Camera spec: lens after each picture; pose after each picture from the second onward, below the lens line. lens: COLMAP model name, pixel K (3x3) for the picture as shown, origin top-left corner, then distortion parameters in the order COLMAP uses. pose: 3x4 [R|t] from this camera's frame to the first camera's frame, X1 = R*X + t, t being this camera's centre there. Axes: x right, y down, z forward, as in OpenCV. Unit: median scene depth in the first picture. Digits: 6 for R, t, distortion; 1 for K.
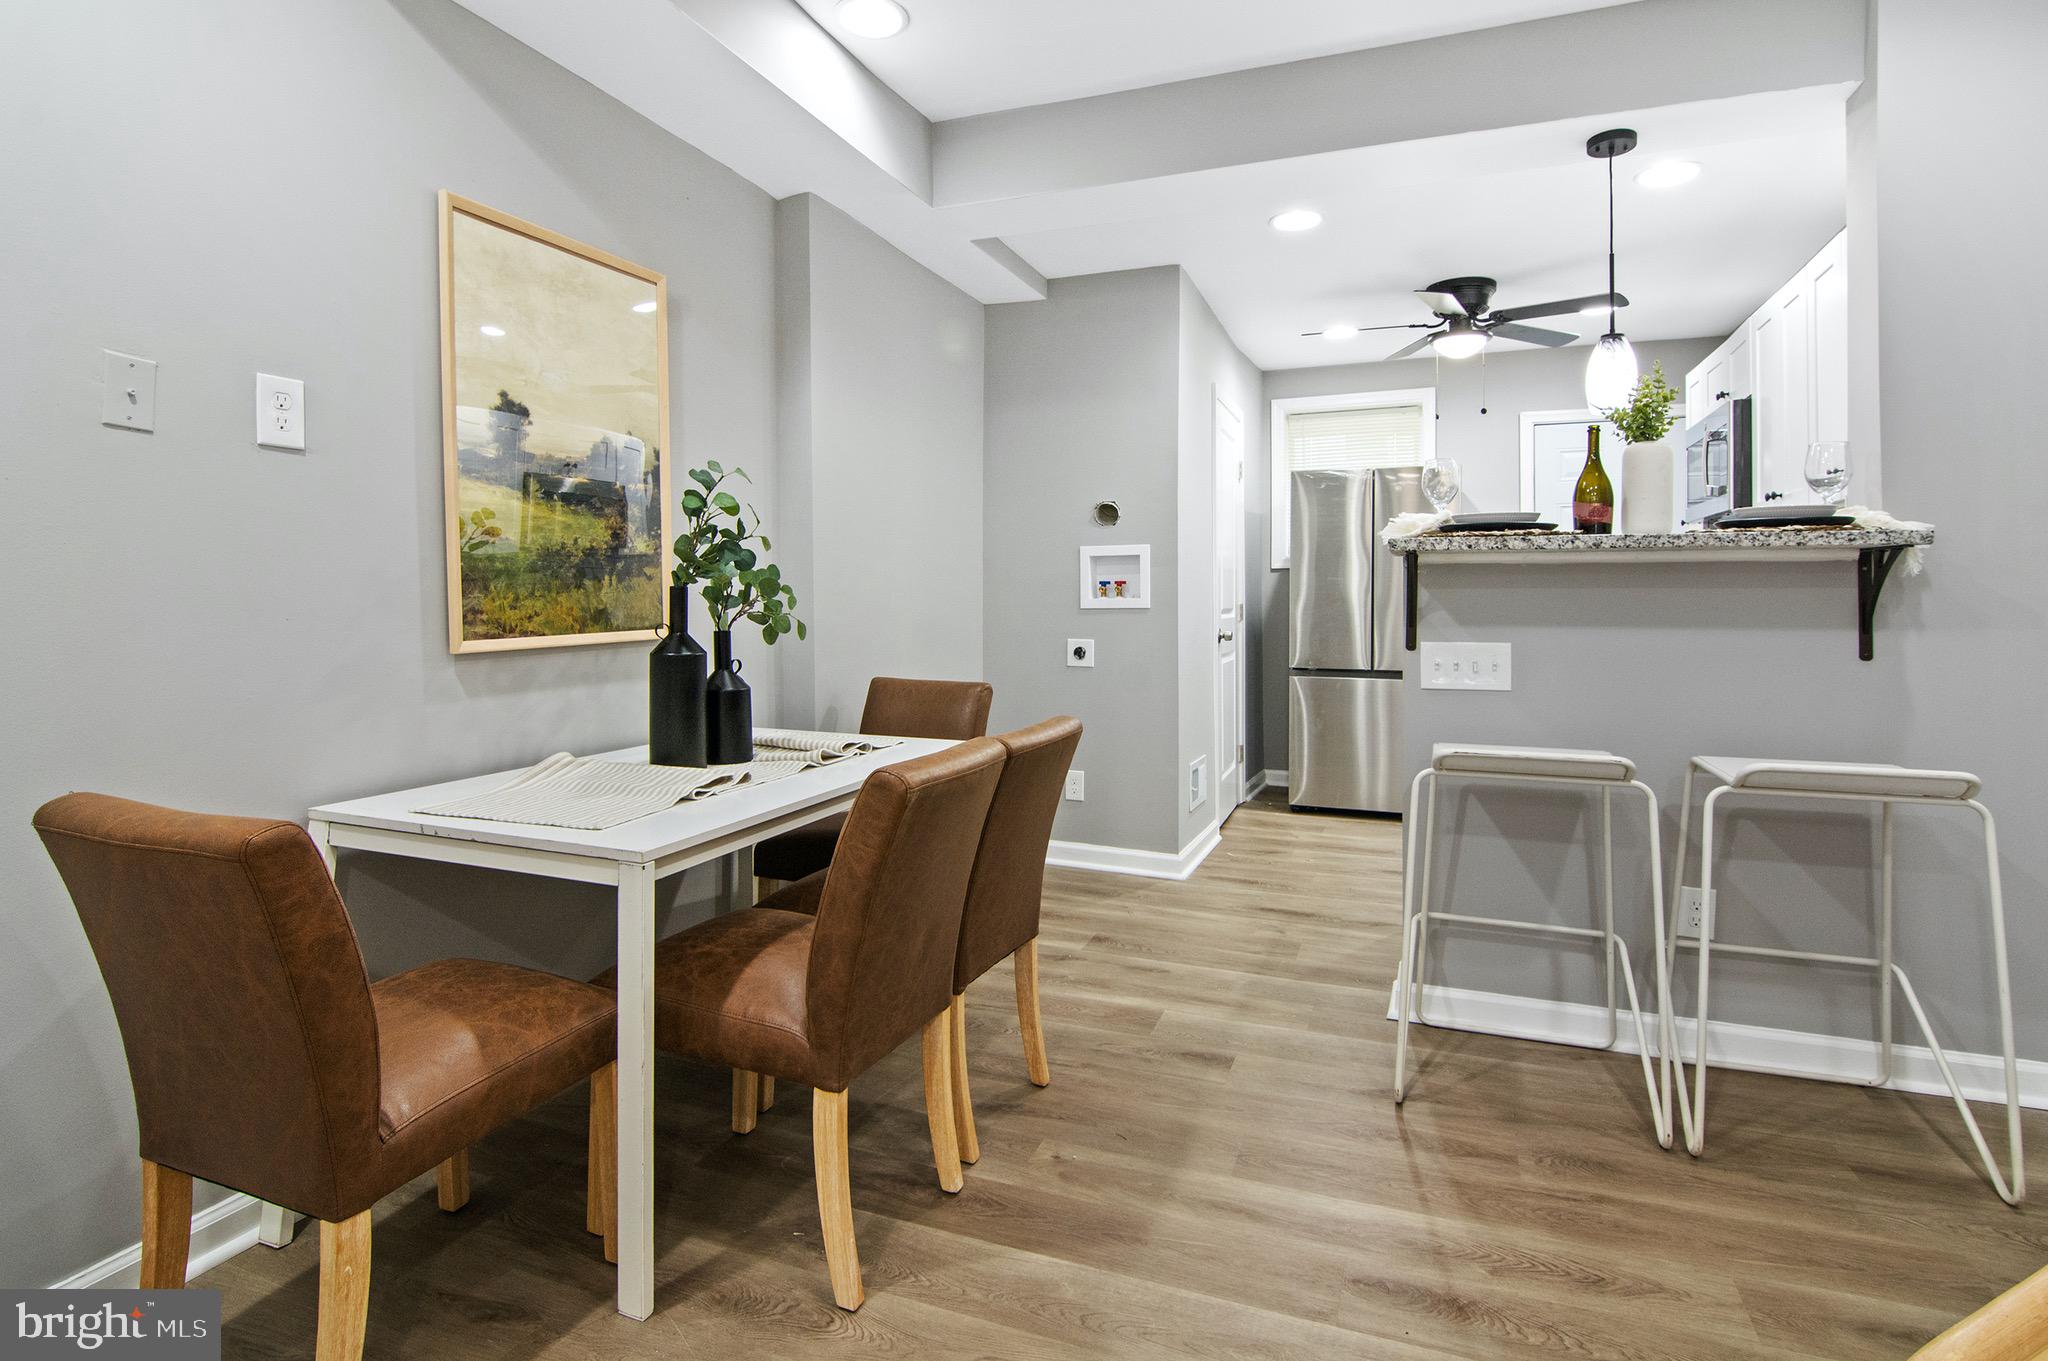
lens RADIAL K [[1028.1, 0, 1046.0], [0, 1028.1, 596.9], [0, 0, 1]] dist [-0.003415, -0.000513]
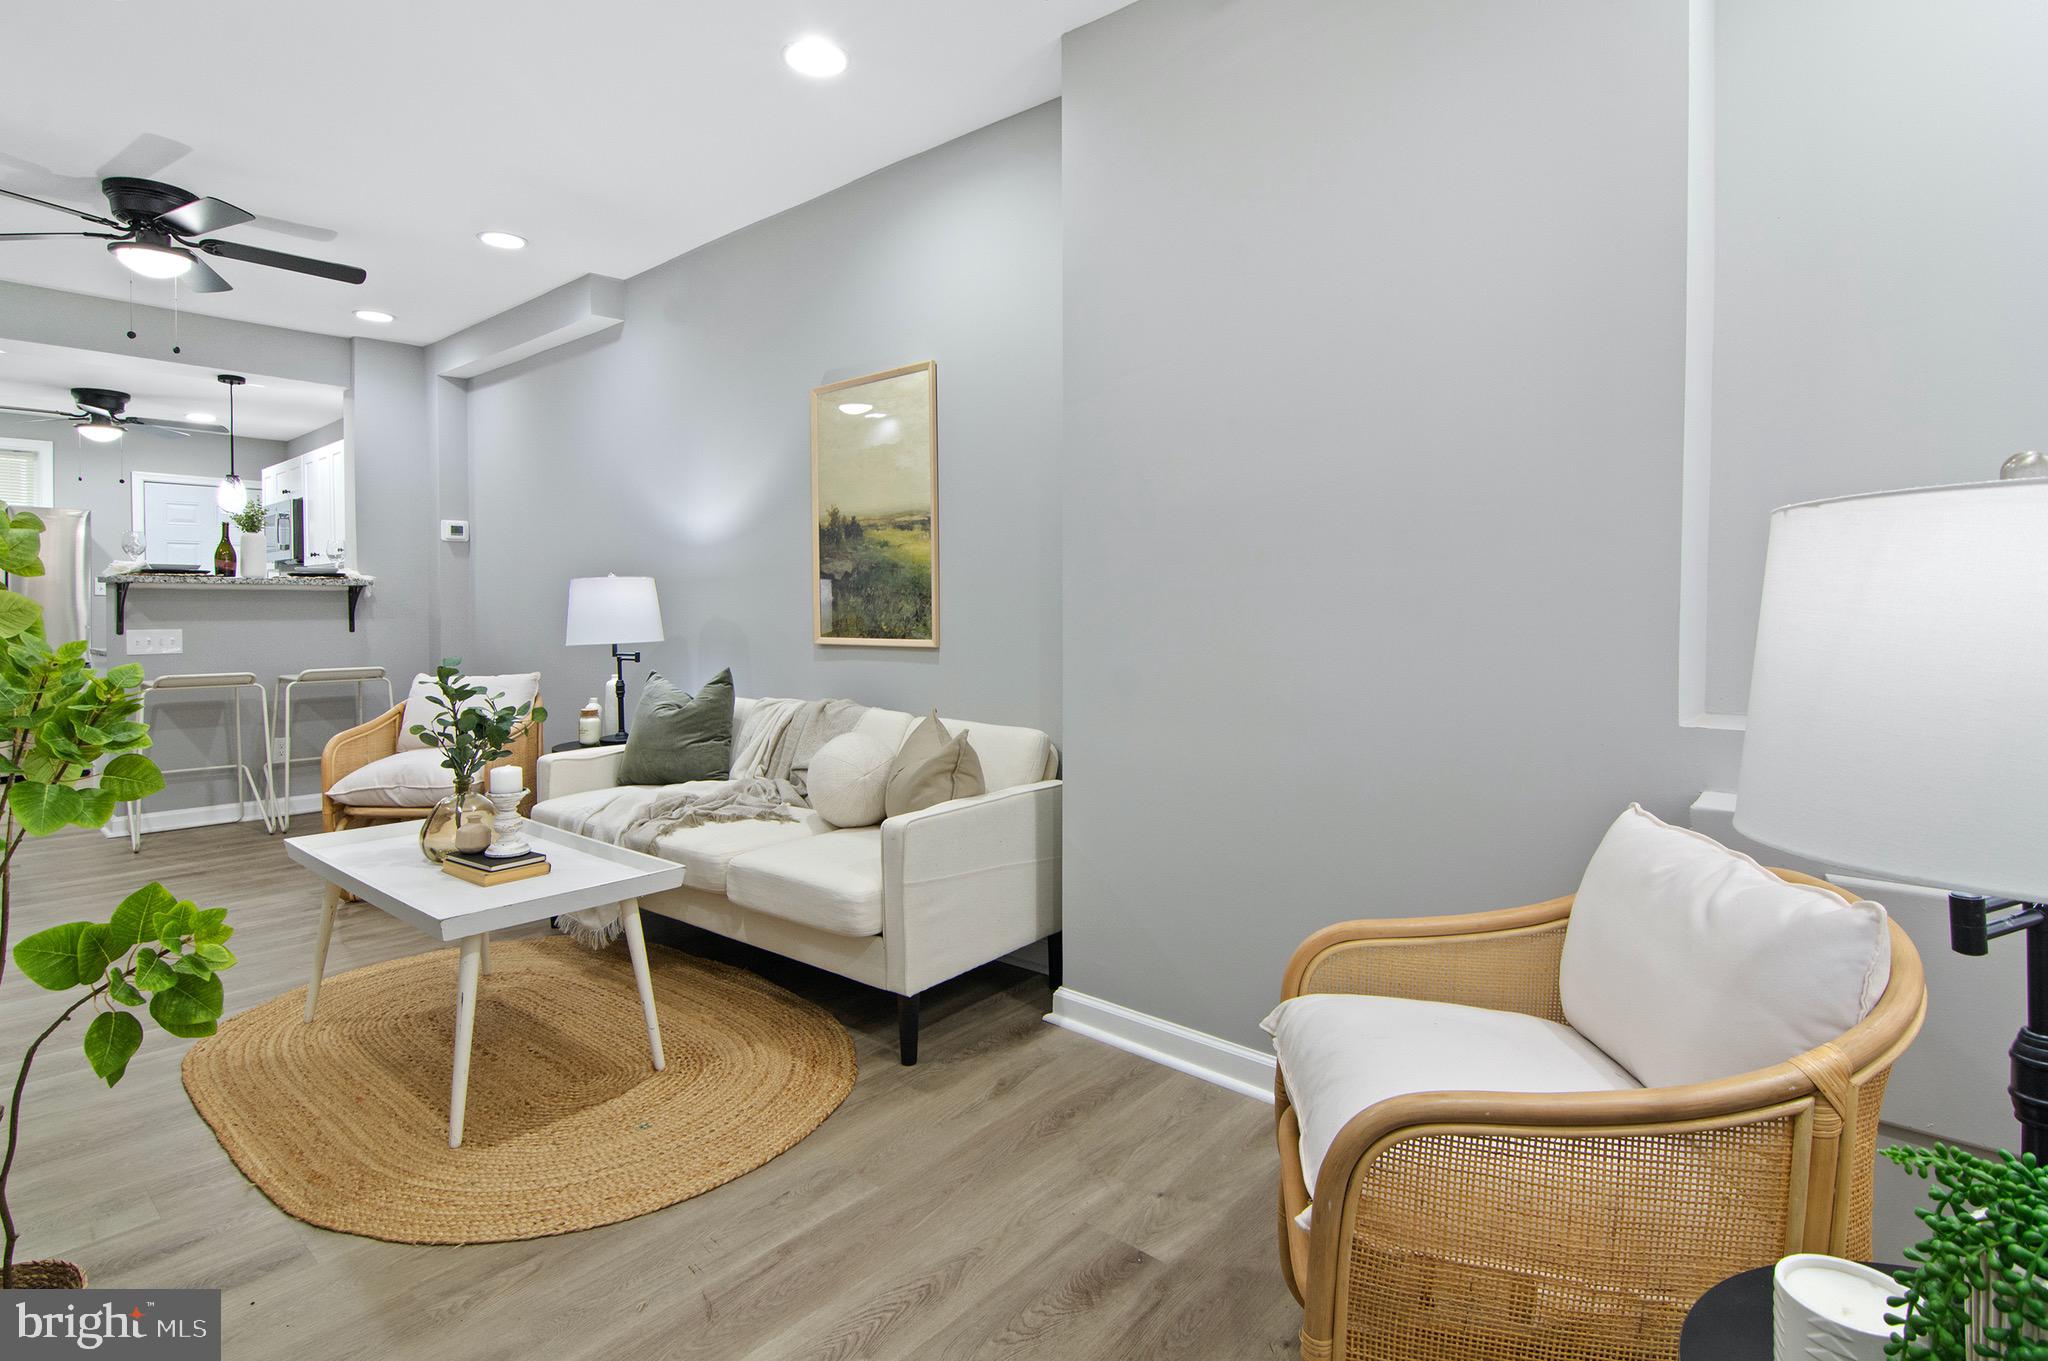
lens RADIAL K [[1013.2, 0, 1031.4], [0, 1013.2, 634.7], [0, 0, 1]] dist [-0.011926, -0.001521]
pose [[0.338363, -0.022505, 0.940746, -0.824062], [0.000781, 0.999720, 0.023635, 0.011535], [-0.941015, -0.007262, 0.338286, -1.209384]]
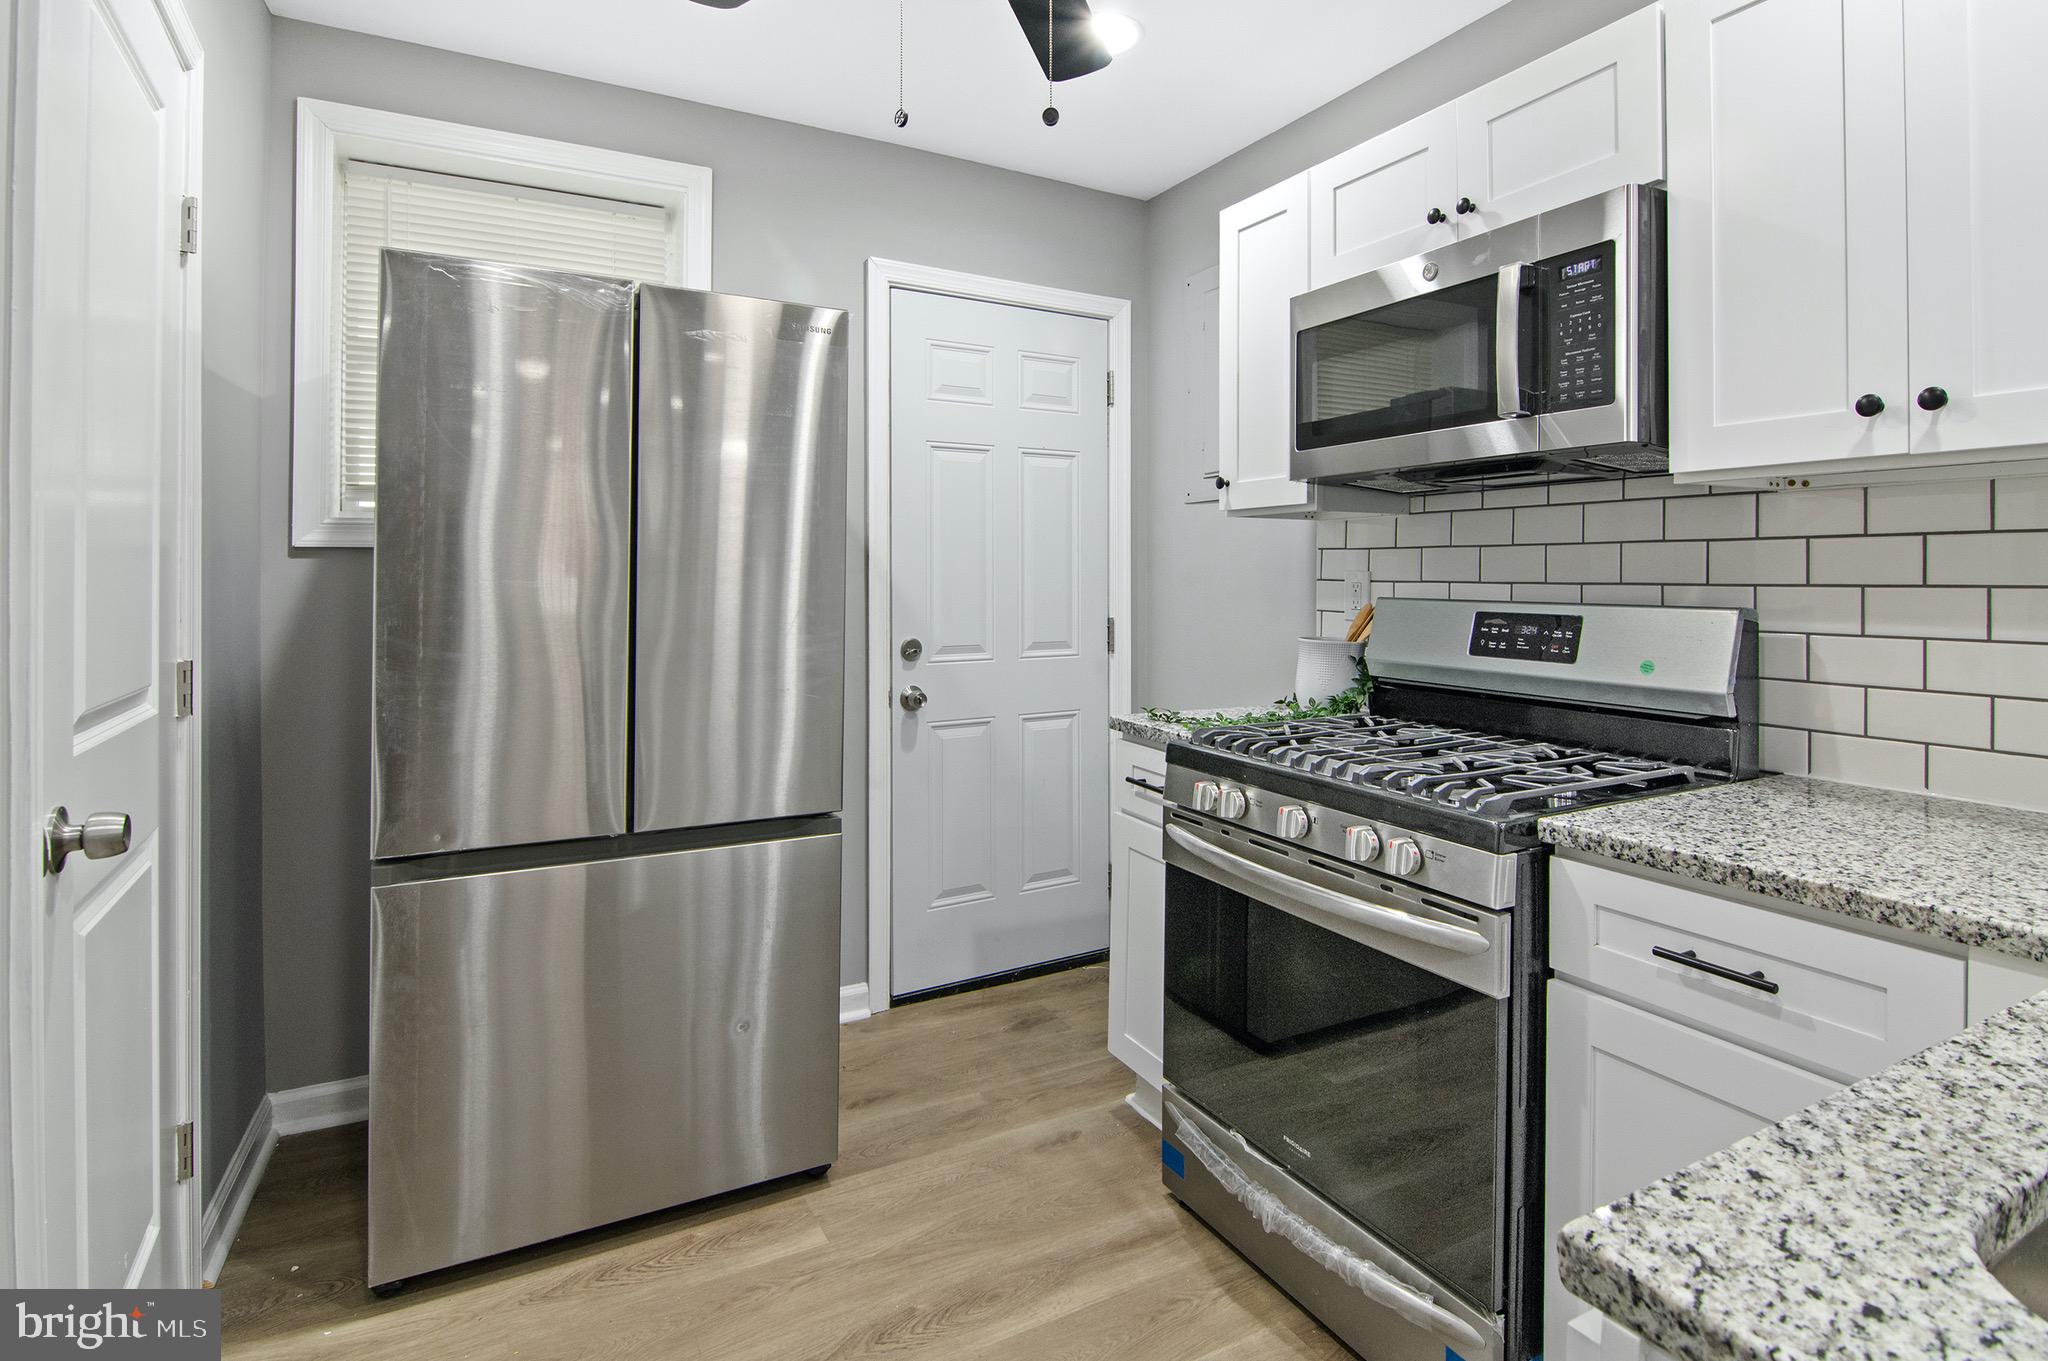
lens RADIAL K [[1035.1, 0, 1016.9], [0, 1035.1, 583.3], [0, 0, 1]] dist [-0.009818, -0.002169]
pose [[0.654929, -0.000655, 0.755690, 0.260223], [-0.005854, 0.999965, 0.005941, -0.041918], [-0.755668, -0.008314, 0.654902, 1.311935]]
